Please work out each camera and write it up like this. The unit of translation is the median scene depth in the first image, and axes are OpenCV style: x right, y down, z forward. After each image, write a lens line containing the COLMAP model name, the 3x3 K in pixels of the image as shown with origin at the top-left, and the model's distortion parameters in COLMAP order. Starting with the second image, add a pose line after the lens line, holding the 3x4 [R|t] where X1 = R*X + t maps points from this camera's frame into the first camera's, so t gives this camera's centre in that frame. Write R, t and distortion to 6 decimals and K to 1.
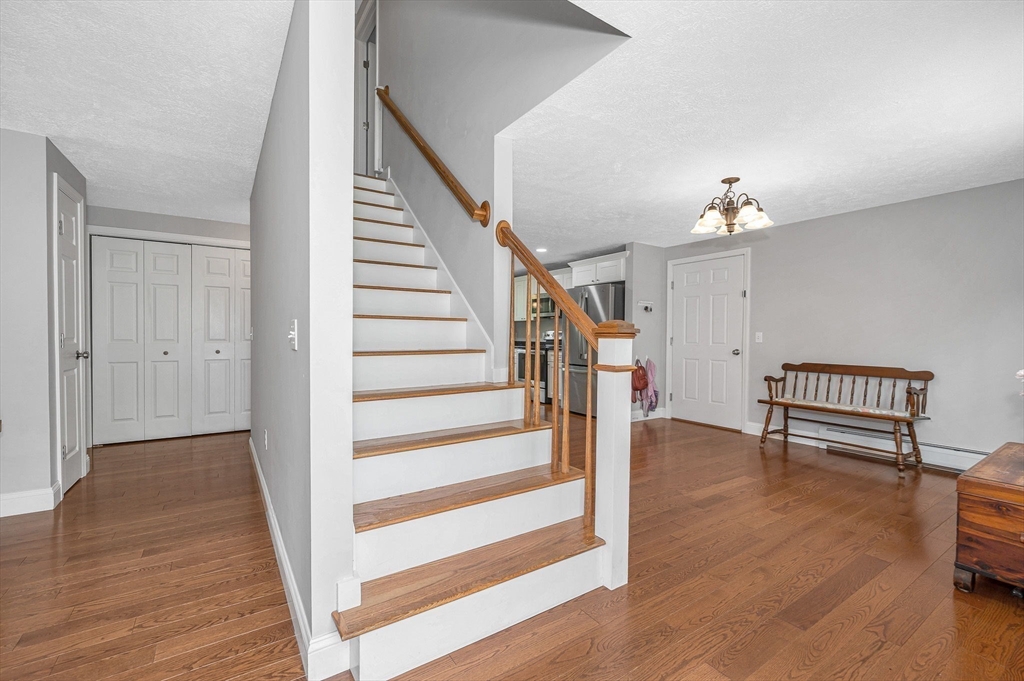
lens RADIAL K [[433.3, 0, 495.0], [0, 433.3, 342.5], [0, 0, 1]] dist [0.001800, 0.000358]
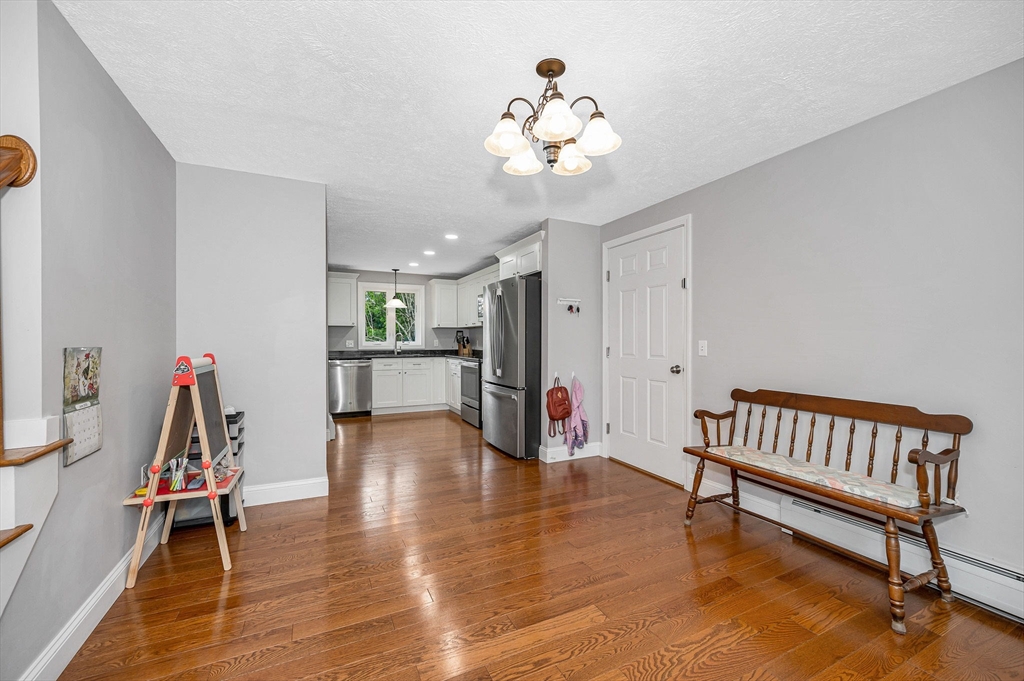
lens RADIAL K [[421.3, 0, 511.9], [0, 421.3, 341.8], [0, 0, 1]] dist [-0.000363, -0.000358]
pose [[0.994367, -0.006853, -0.105769, 0.421031], [0.005511, 0.999901, -0.012981, -0.016074], [0.105847, 0.012325, 0.994306, 0.358532]]
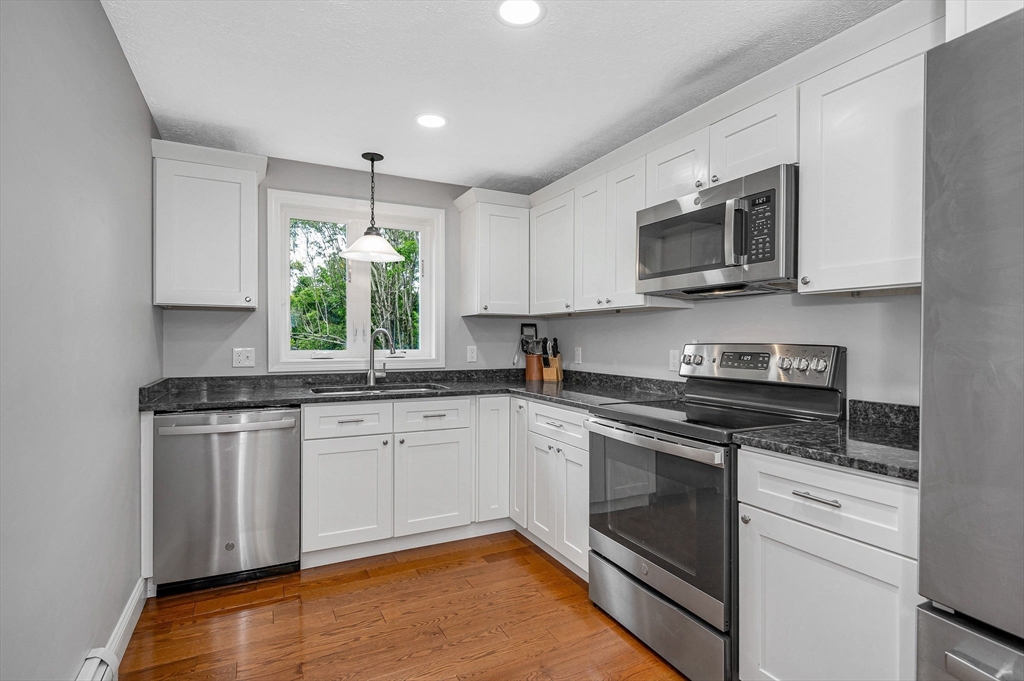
lens RADIAL K [[505.8, 0, 517.3], [0, 505.8, 341.8], [0, 0, 1]] dist [0.001658, -0.000199]
pose [[0.997494, -0.003471, -0.070670, 0.073617], [0.002642, 0.999927, -0.011818, -0.043248], [0.070705, 0.011602, 0.997430, 1.191577]]
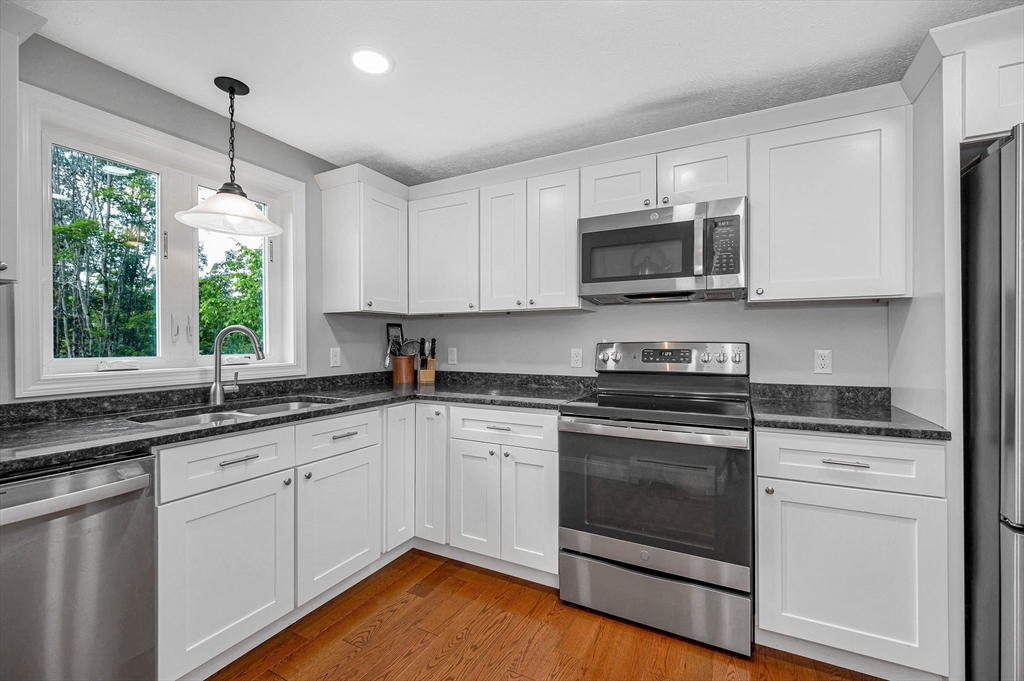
lens RADIAL K [[421.3, 0, 511.9], [0, 421.3, 341.8], [0, 0, 1]] dist [-0.000363, -0.000358]
pose [[0.852394, -0.008591, 0.522829, -0.152382], [0.016659, 0.999804, -0.010730, -0.044695], [-0.522634, 0.017856, 0.852370, 1.370554]]
